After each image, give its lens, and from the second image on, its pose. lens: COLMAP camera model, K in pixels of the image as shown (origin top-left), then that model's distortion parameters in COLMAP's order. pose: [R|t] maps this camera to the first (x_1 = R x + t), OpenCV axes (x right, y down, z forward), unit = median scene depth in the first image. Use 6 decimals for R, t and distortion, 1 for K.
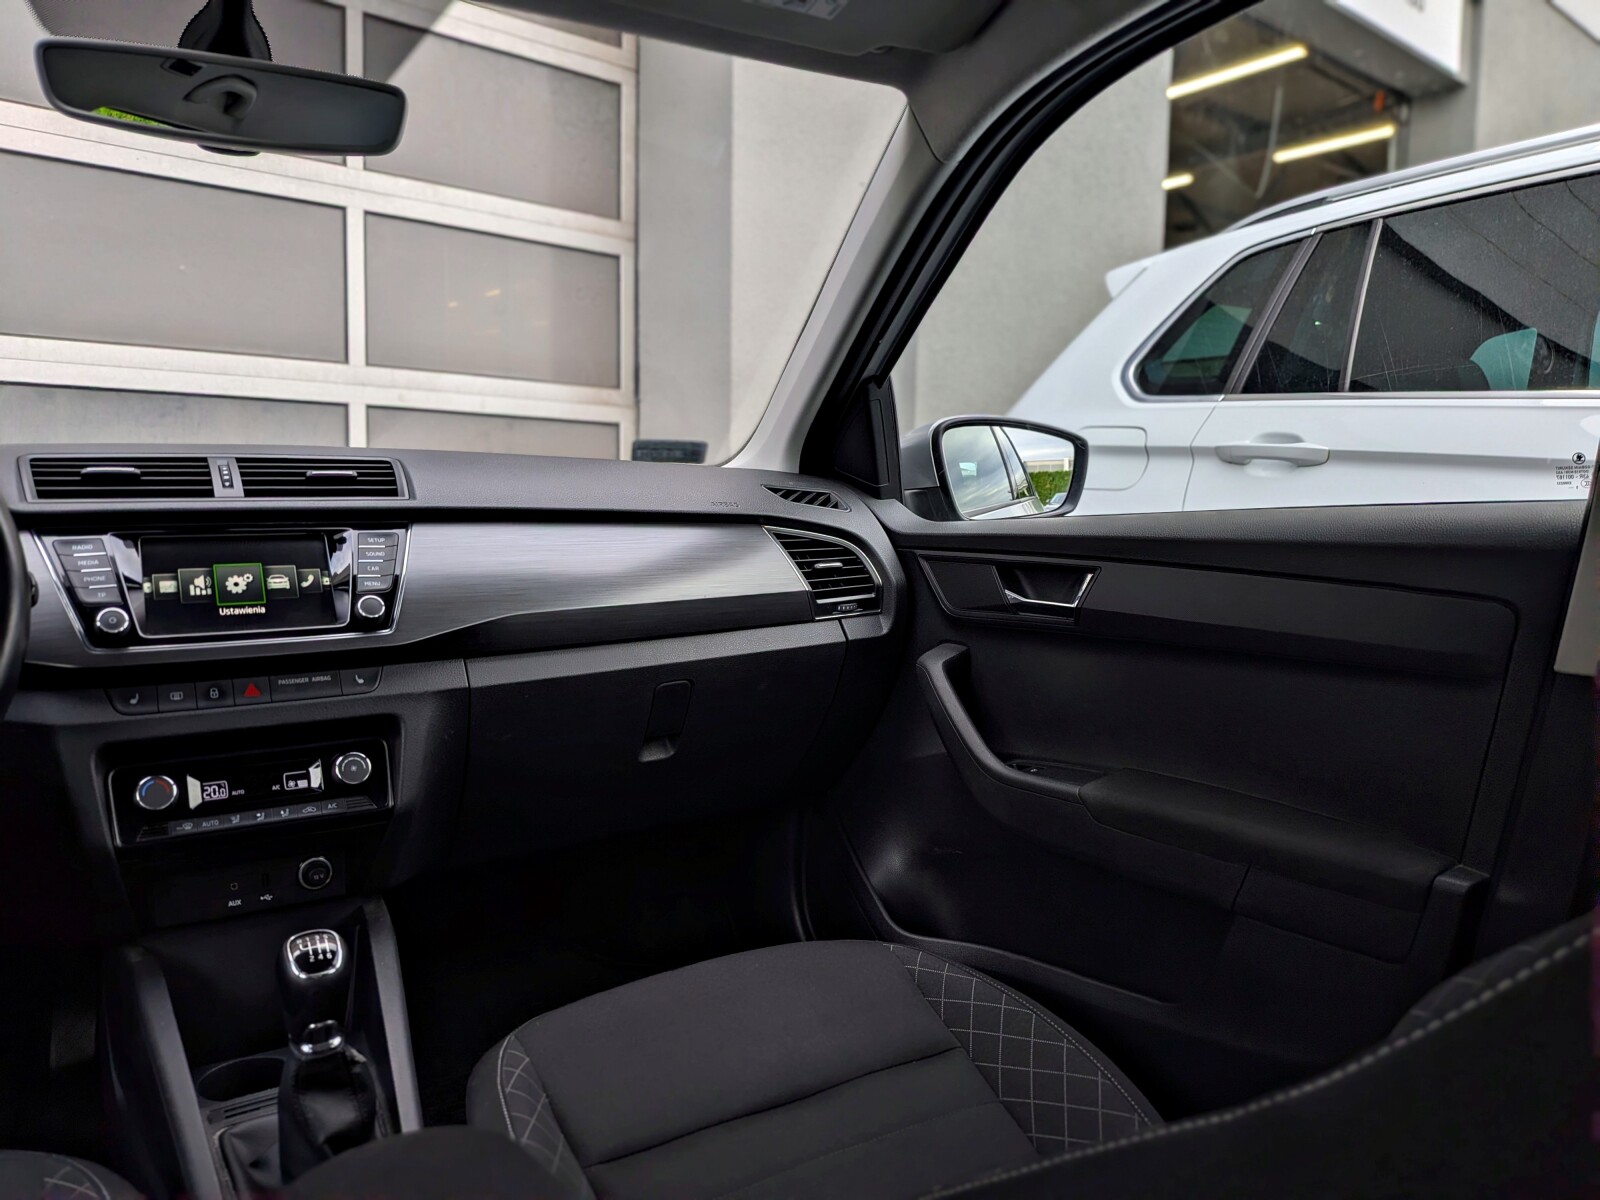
lens RADIAL K [[1152.8, 0, 793.7], [0, 1152.8, 604.0], [0, 0, 1]] dist [0.059212, -0.107997]
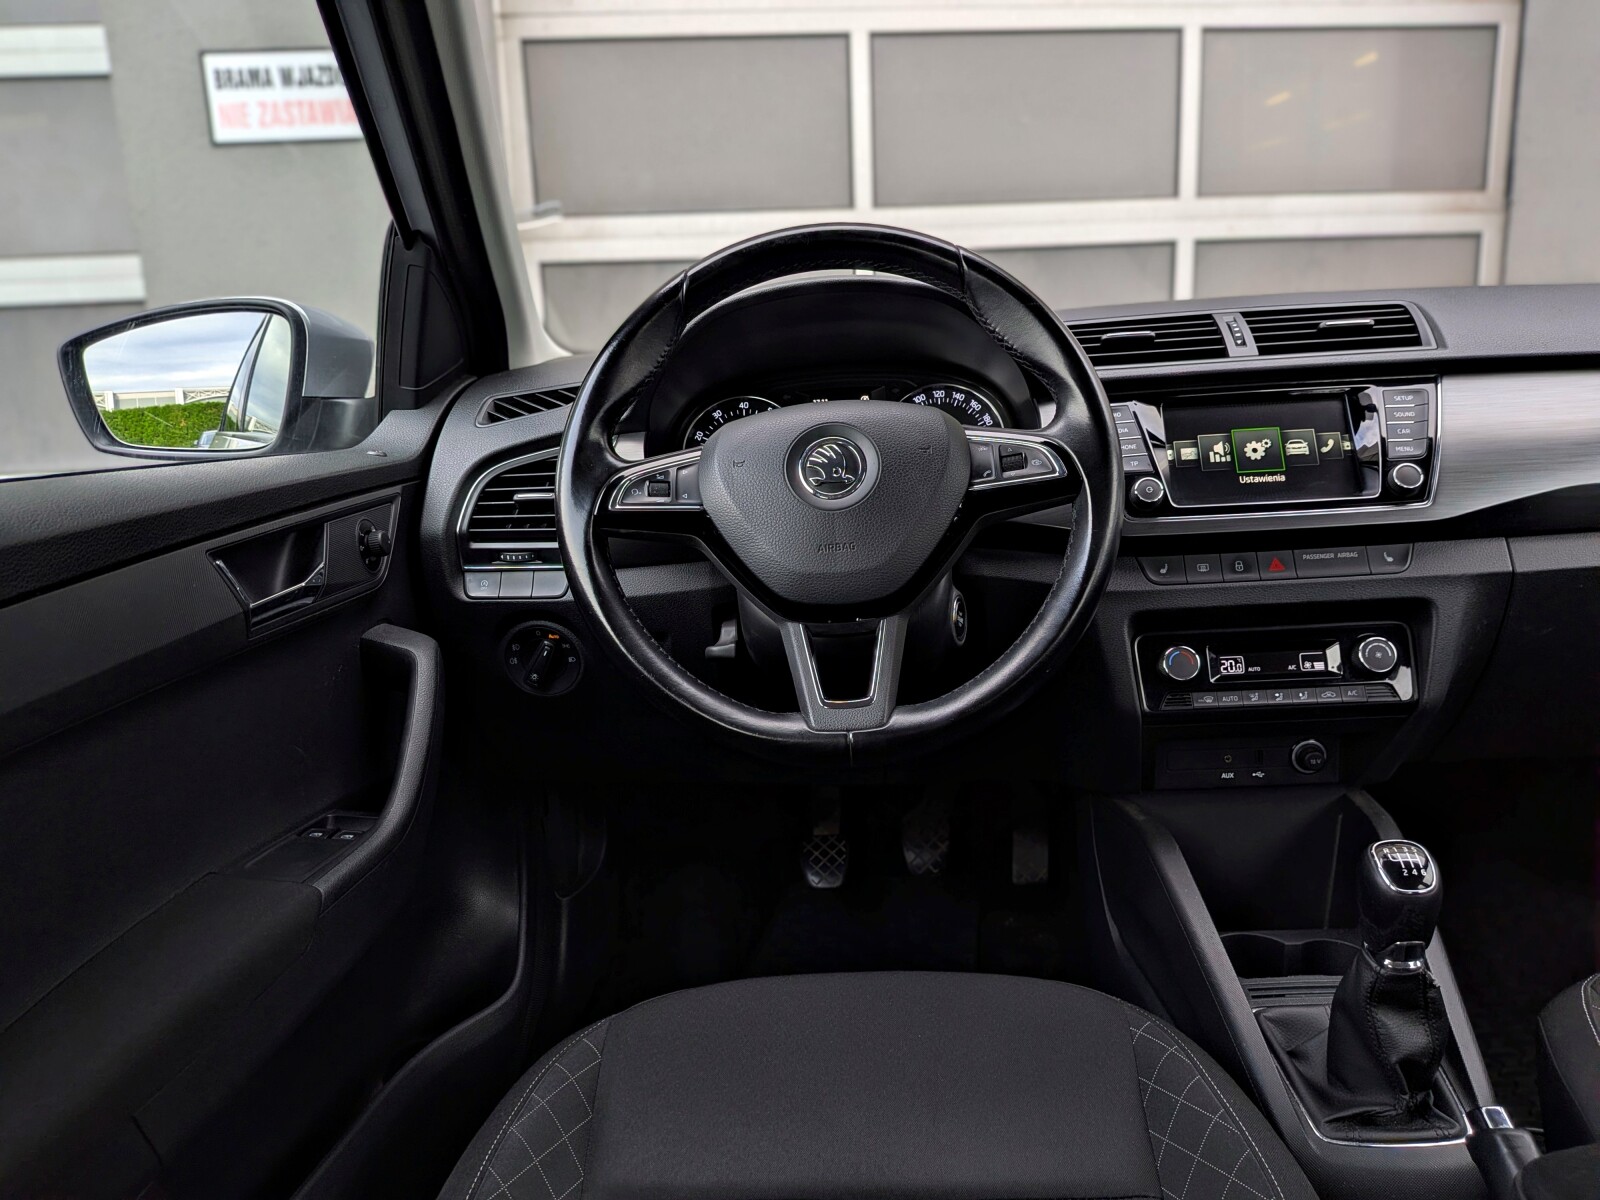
lens RADIAL K [[1152.8, 0, 789.3], [0, 1152.8, 597.3], [0, 0, 1]] dist [0.059212, -0.107997]
pose [[0.814470, 0.074330, -0.575425, -0.236029], [0.002667, 0.991270, 0.131822, -0.023954], [0.580200, -0.108900, 0.807161, 0.006240]]
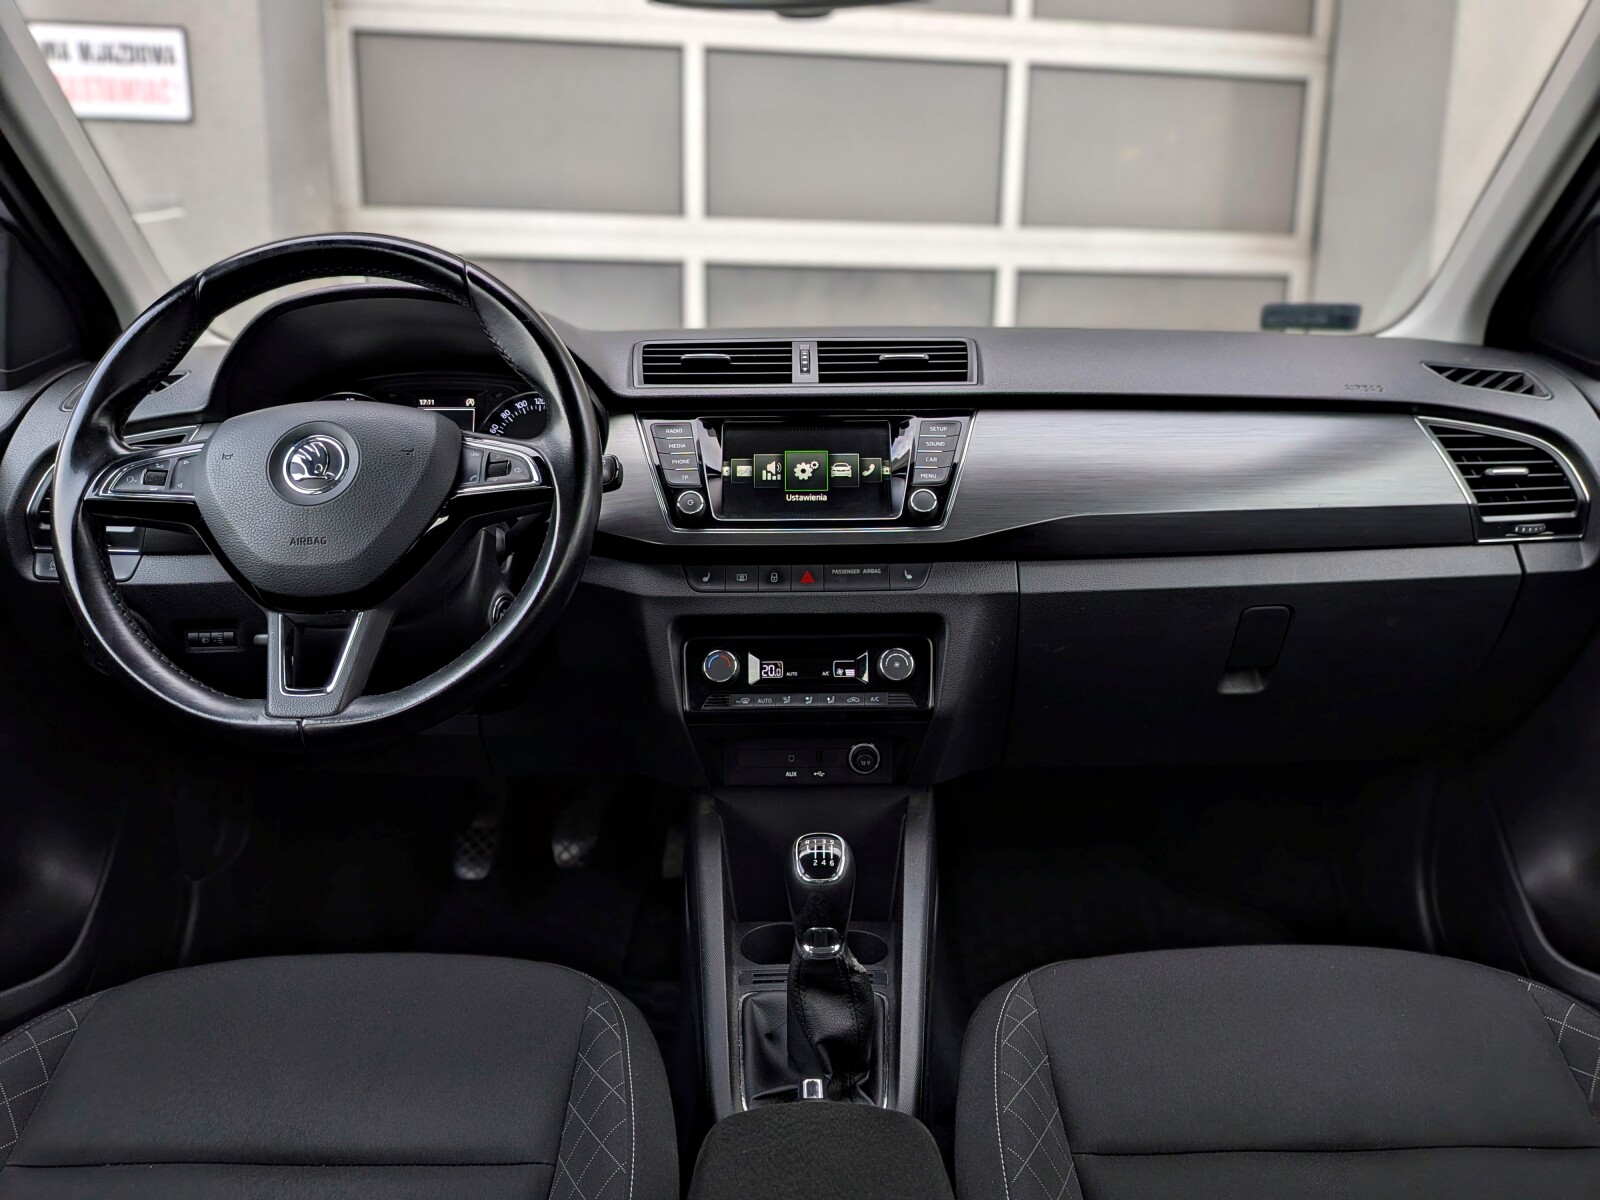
lens RADIAL K [[1152.8, 0, 796.9], [0, 1152.8, 586.7], [0, 0, 1]] dist [0.059212, -0.107997]
pose [[0.850489, 0.101238, -0.516157, 0.045179], [-0.046668, 0.991956, 0.117665, -0.034674], [0.523918, -0.075985, 0.848373, 0.135634]]
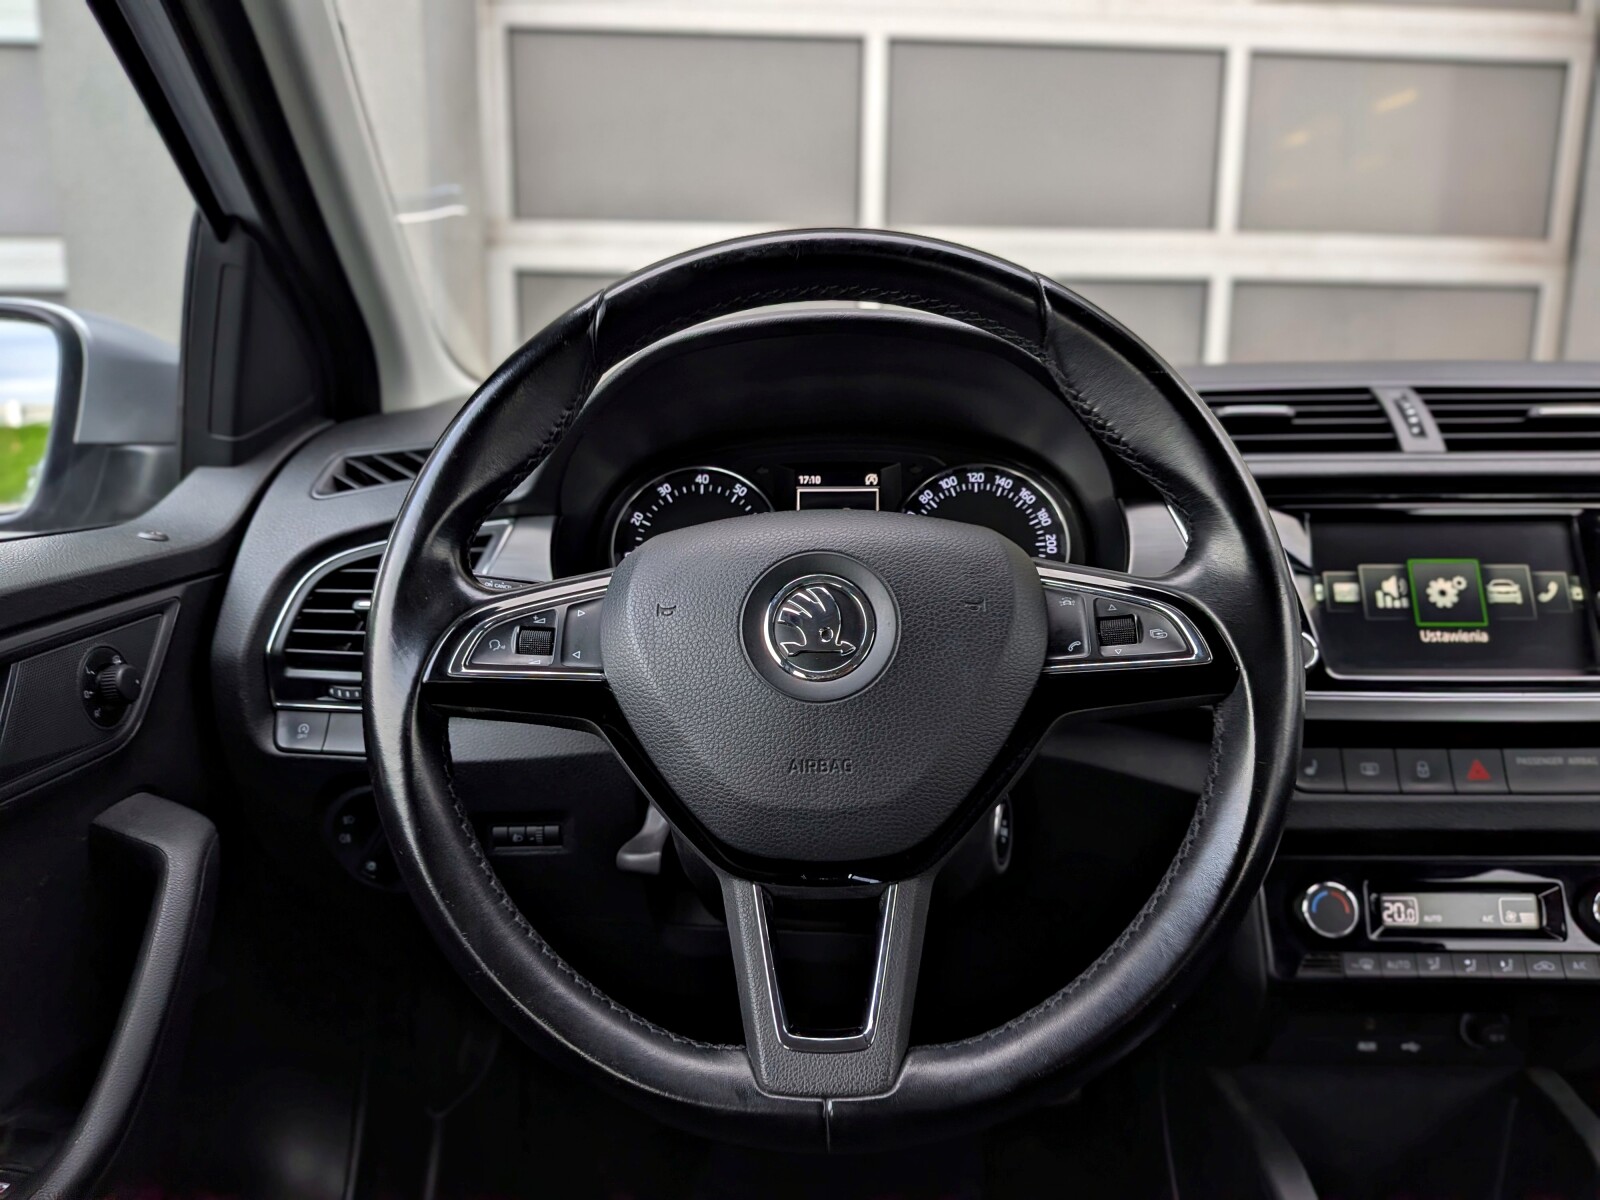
lens RADIAL K [[1152.8, 0, 779.9], [0, 1152.8, 582.1], [0, 0, 1]] dist [0.059212, -0.107997]
pose [[0.811483, 0.097783, -0.576138, -0.407618], [-0.045433, 0.993474, 0.104623, -0.073310], [0.582608, -0.058724, 0.810629, 0.266821]]
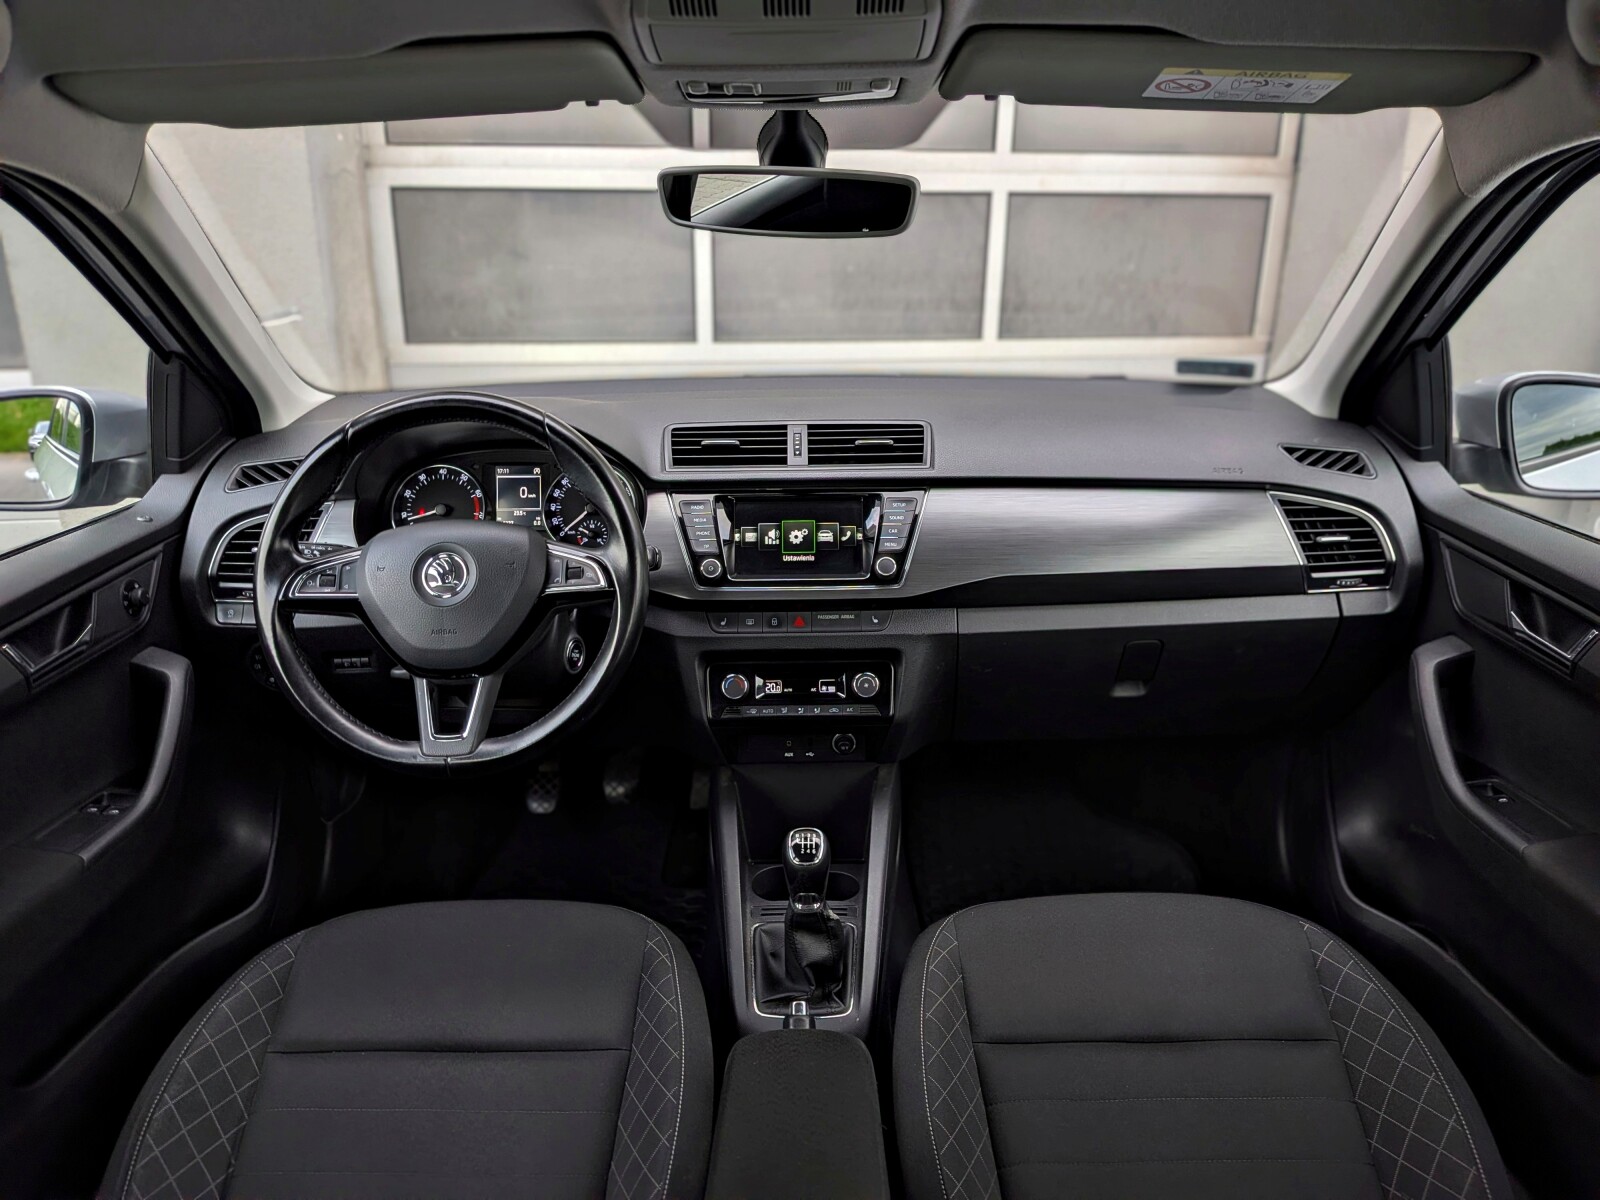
lens RADIAL K [[1152.8, 0, 800.2], [0, 1152.8, 581.4], [0, 0, 1]] dist [0.059212, -0.107997]
pose [[0.848491, 0.165305, -0.502730, 0.195101], [-0.042221, 0.968080, 0.247059, -0.293069], [0.527524, -0.188402, 0.828386, -0.098926]]
